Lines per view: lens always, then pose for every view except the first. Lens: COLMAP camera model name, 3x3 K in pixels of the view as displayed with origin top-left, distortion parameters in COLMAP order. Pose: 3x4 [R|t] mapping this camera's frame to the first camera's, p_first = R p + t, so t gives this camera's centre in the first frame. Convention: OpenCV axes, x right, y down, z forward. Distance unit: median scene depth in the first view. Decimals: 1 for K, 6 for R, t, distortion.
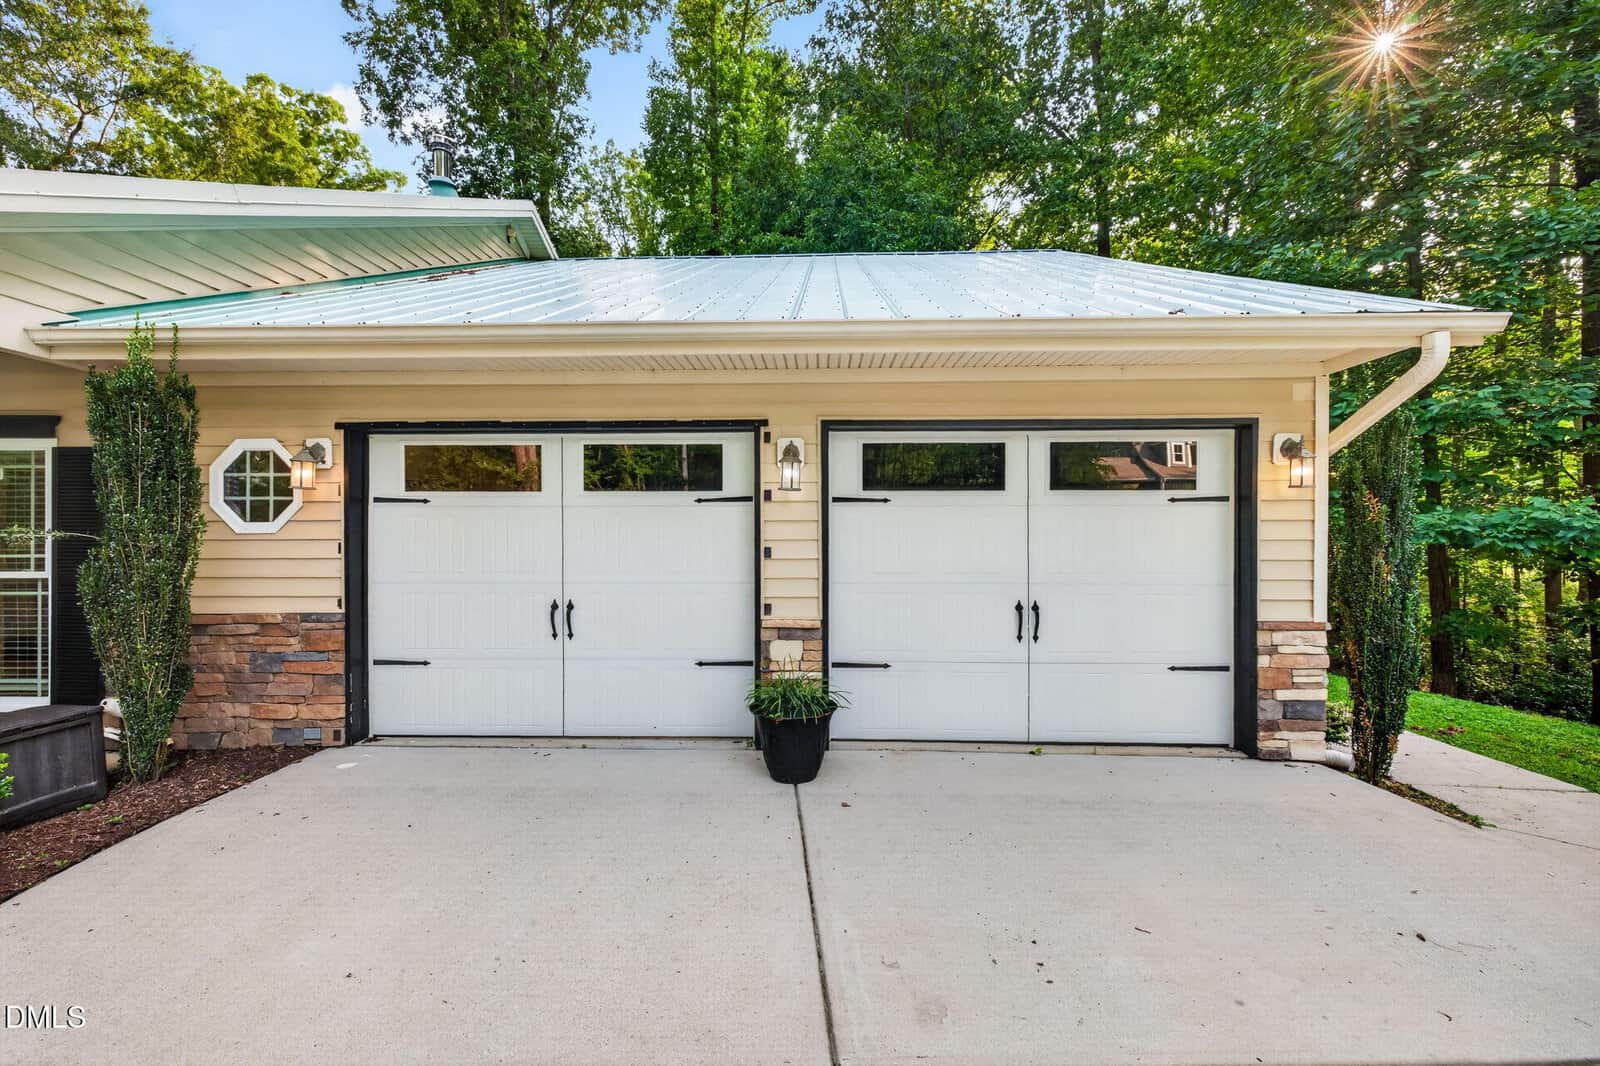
lens RADIAL K [[673.9, 0, 794.4], [0, 673.9, 542.2], [0, 0, 1]] dist [0.008251, -0.000543]
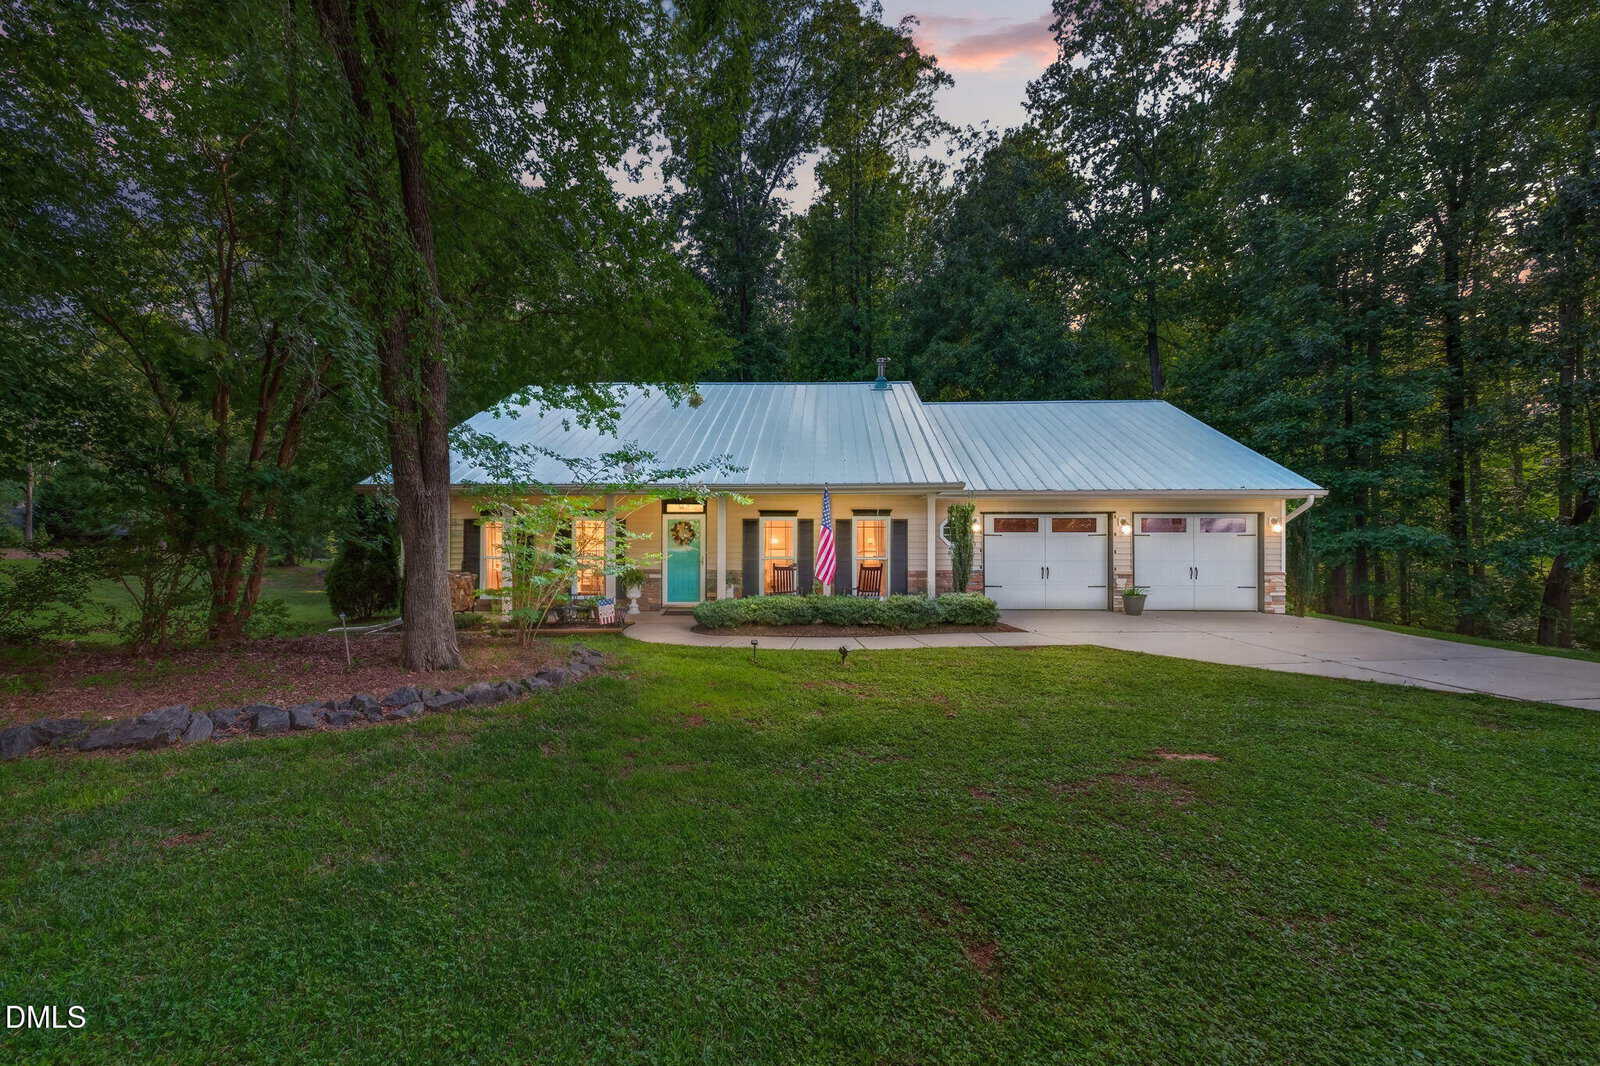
lens RADIAL K [[673.9, 0, 800.1], [0, 673.9, 537.4], [0, 0, 1]] dist [0.008251, -0.000543]
pose [[1.000000, 0.000175, 0.000922, -1.566174], [-0.000171, 0.999989, -0.004599, -0.038557], [-0.000923, 0.004599, 0.999989, -2.272799]]
